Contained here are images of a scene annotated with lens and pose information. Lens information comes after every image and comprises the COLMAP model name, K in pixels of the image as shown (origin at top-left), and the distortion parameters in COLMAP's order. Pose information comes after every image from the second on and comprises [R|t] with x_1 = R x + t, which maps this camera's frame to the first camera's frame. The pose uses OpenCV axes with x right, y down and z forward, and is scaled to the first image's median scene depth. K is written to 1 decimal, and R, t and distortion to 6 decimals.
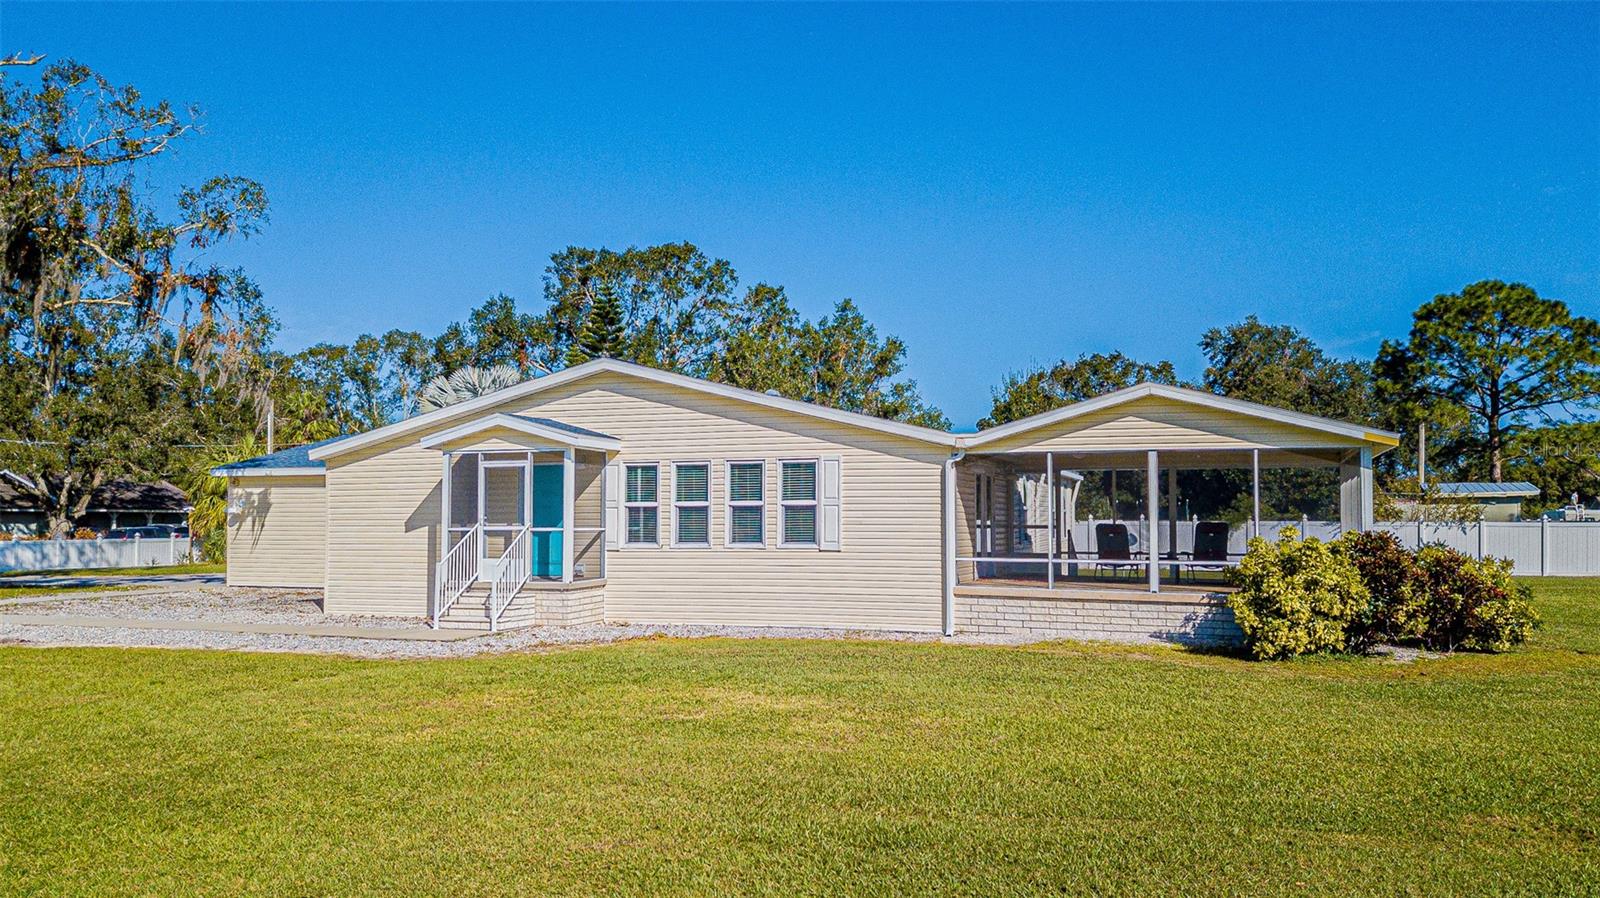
lens RADIAL K [[1274.2, 0, 800.0], [0, 1274.2, 449.0], [0, 0, 1]] dist [0.009391, -0.009727]
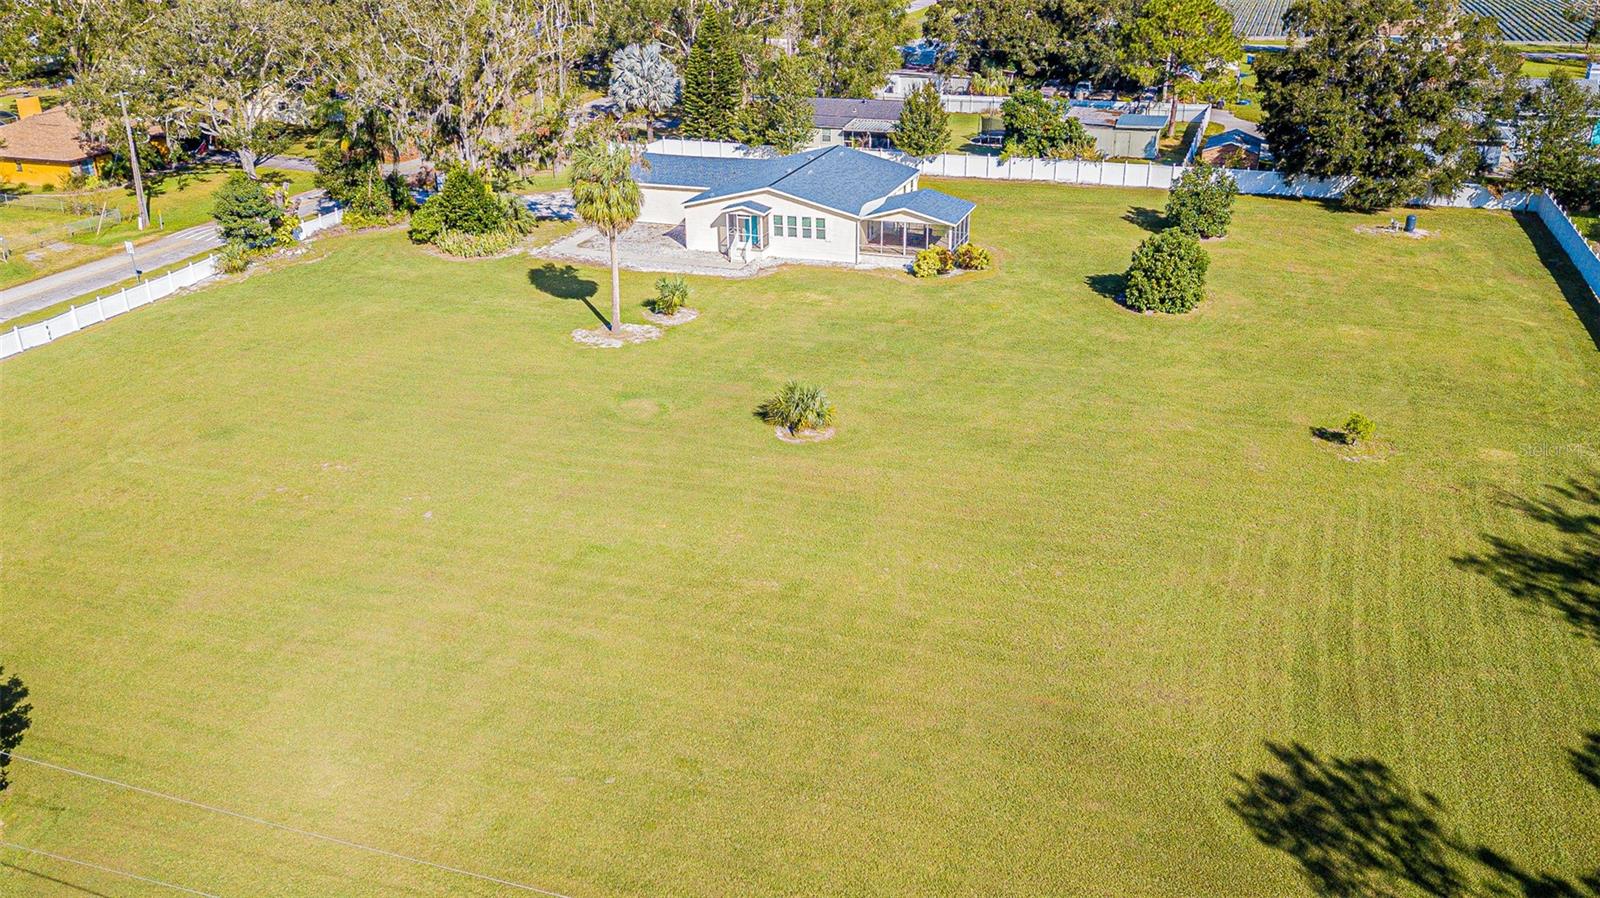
lens RADIAL K [[1274.2, 0, 800.0], [0, 1274.2, 449.0], [0, 0, 1]] dist [0.009391, -0.009727]
pose [[0.999923, -0.012274, -0.001841, -0.063539], [0.011814, 0.895810, 0.444281, -1.080869], [-0.003804, -0.444269, 0.895886, -2.782756]]
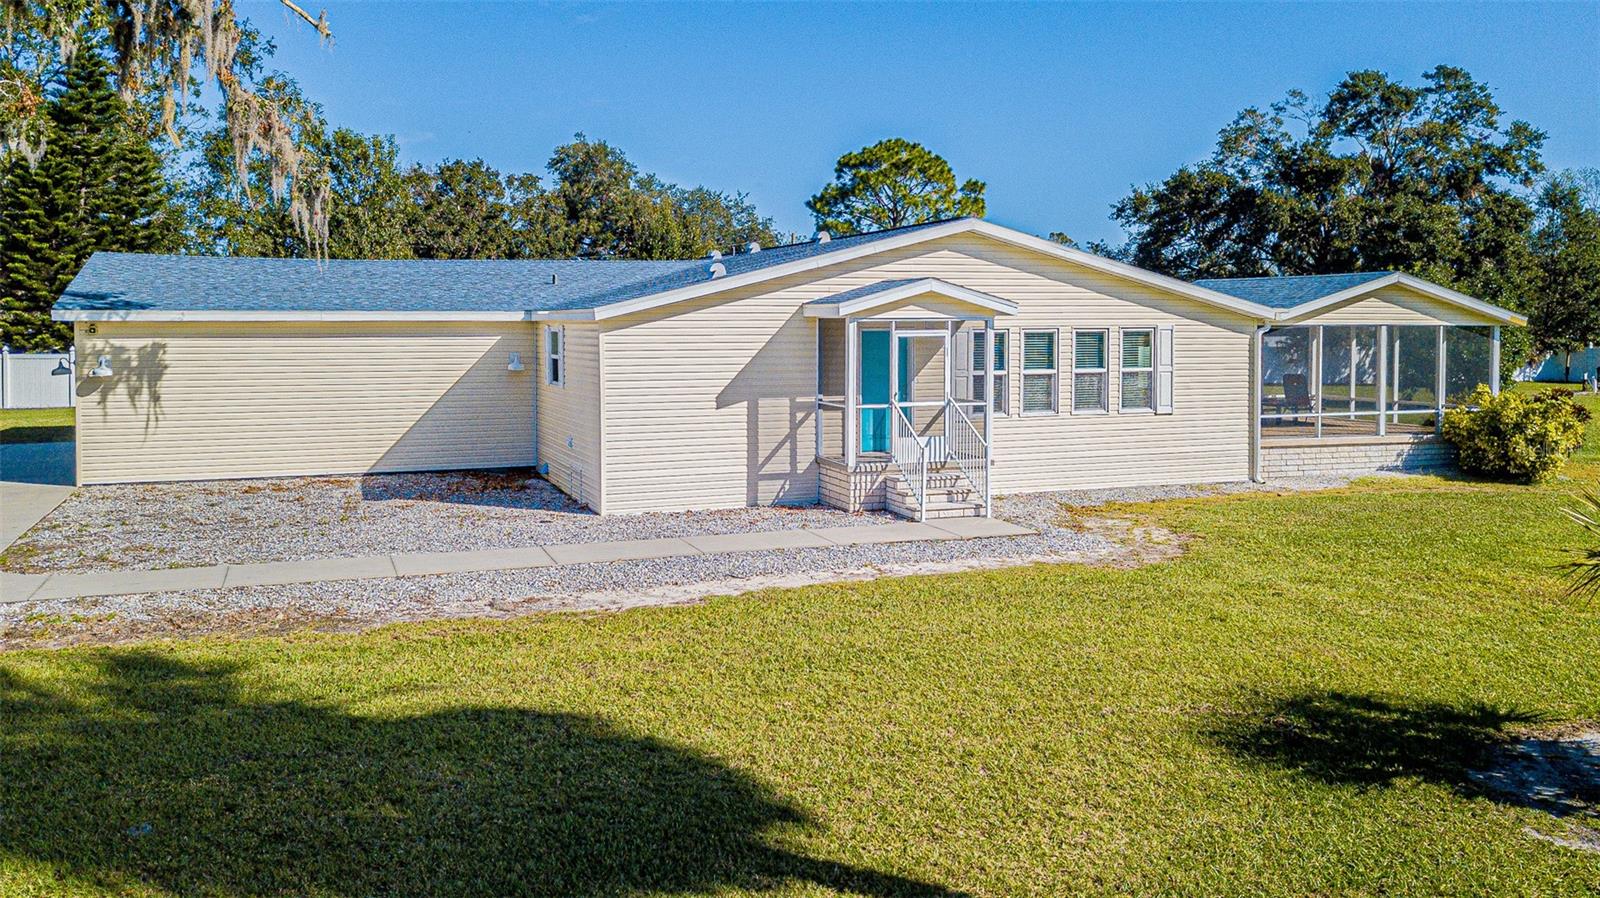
lens RADIAL K [[1274.2, 0, 800.0], [0, 1274.2, 449.0], [0, 0, 1]] dist [0.009391, -0.009727]
pose [[0.764510, -0.066451, 0.641178, -0.890452], [-0.036869, 0.988536, 0.146411, -0.037114], [-0.643557, -0.135573, 0.753296, 0.363649]]
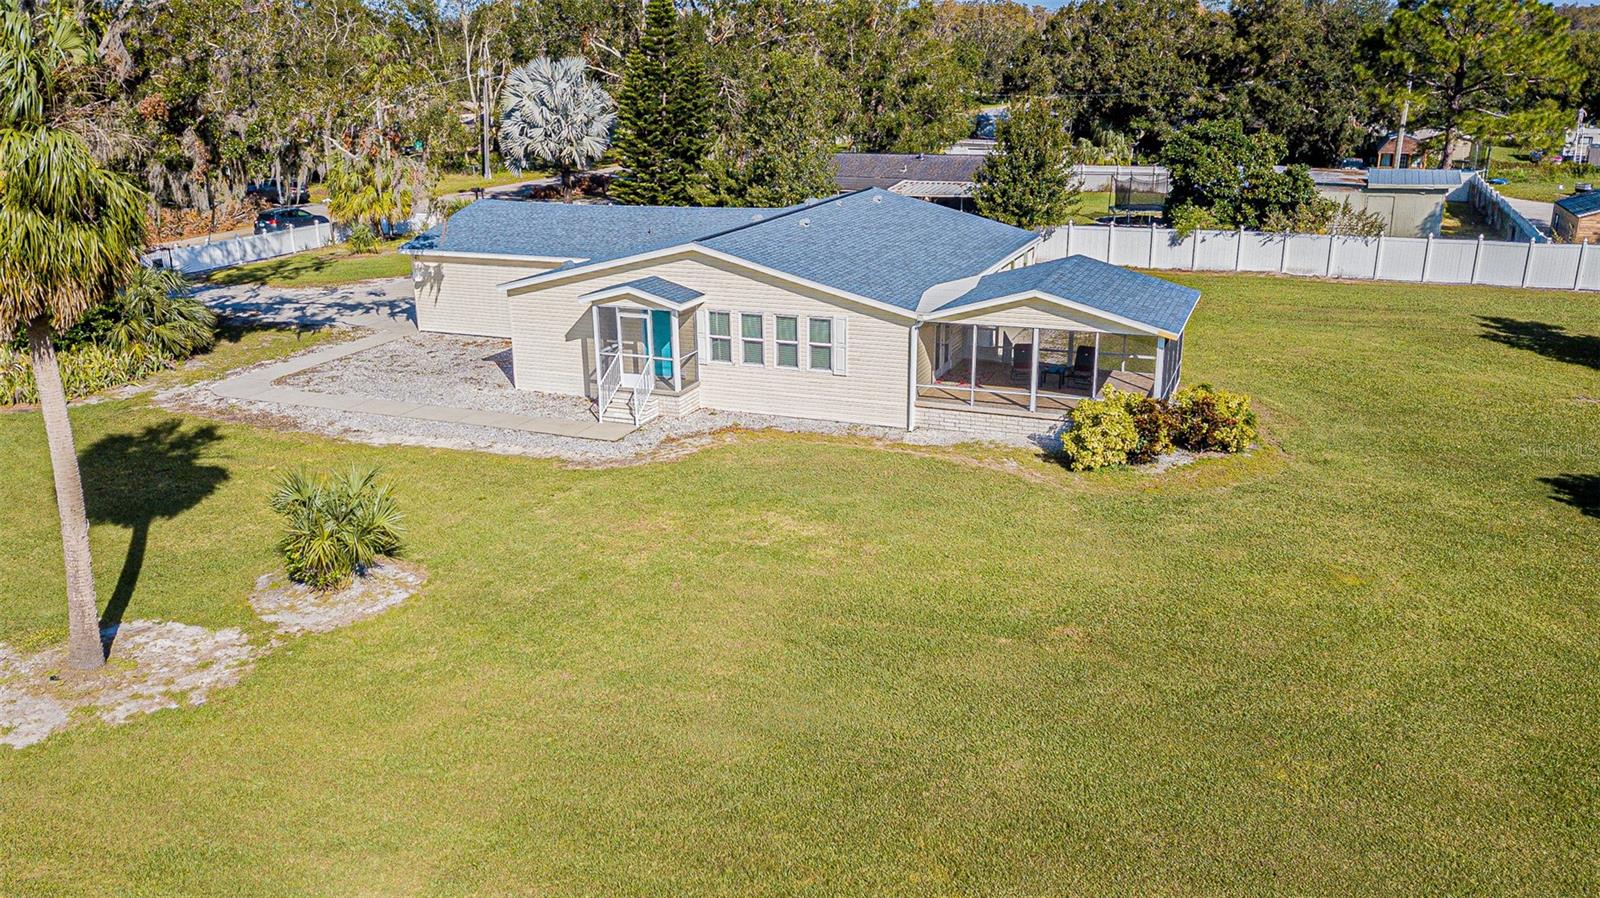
lens RADIAL K [[1274.2, 0, 800.0], [0, 1274.2, 449.0], [0, 0, 1]] dist [0.009391, -0.009727]
pose [[0.999391, 0.002594, -0.034795, 0.028997], [0.009406, 0.940282, 0.340267, -0.369342], [0.033600, -0.340387, 0.939685, -0.529455]]
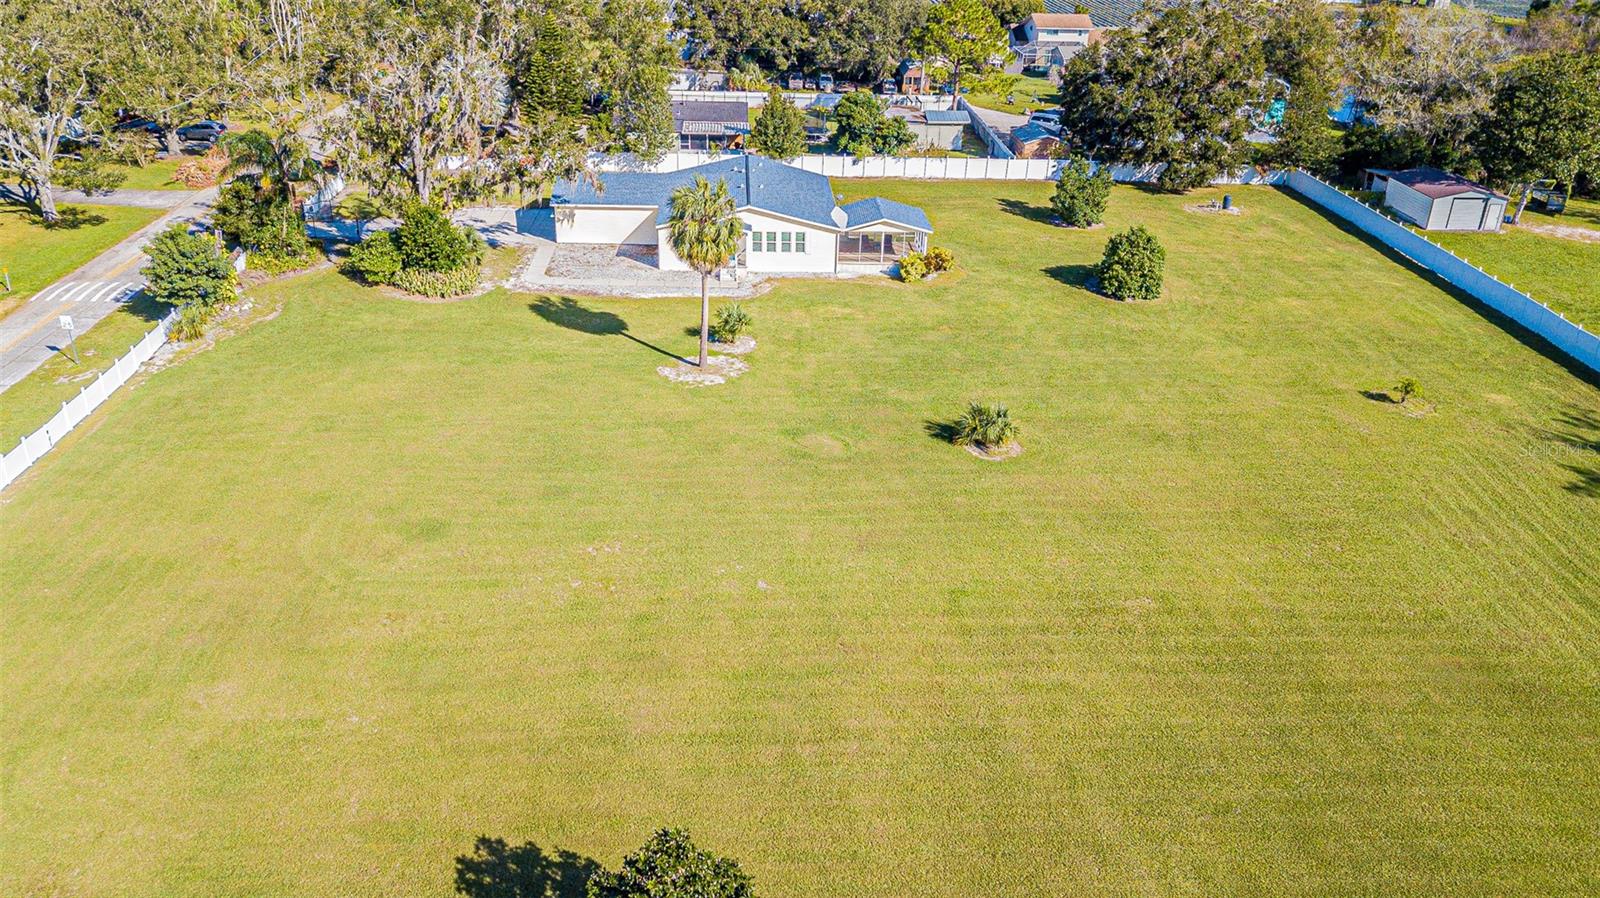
lens RADIAL K [[1198.0, 0, 800.0], [0, 1198.0, 449.0], [0, 0, 1]] dist [0.008766, -0.002318]
pose [[0.927490, -0.141668, 0.345967, -1.413674], [-0.043243, 0.878553, 0.475683, -1.195347], [-0.371339, -0.456152, 0.808723, -2.401095]]
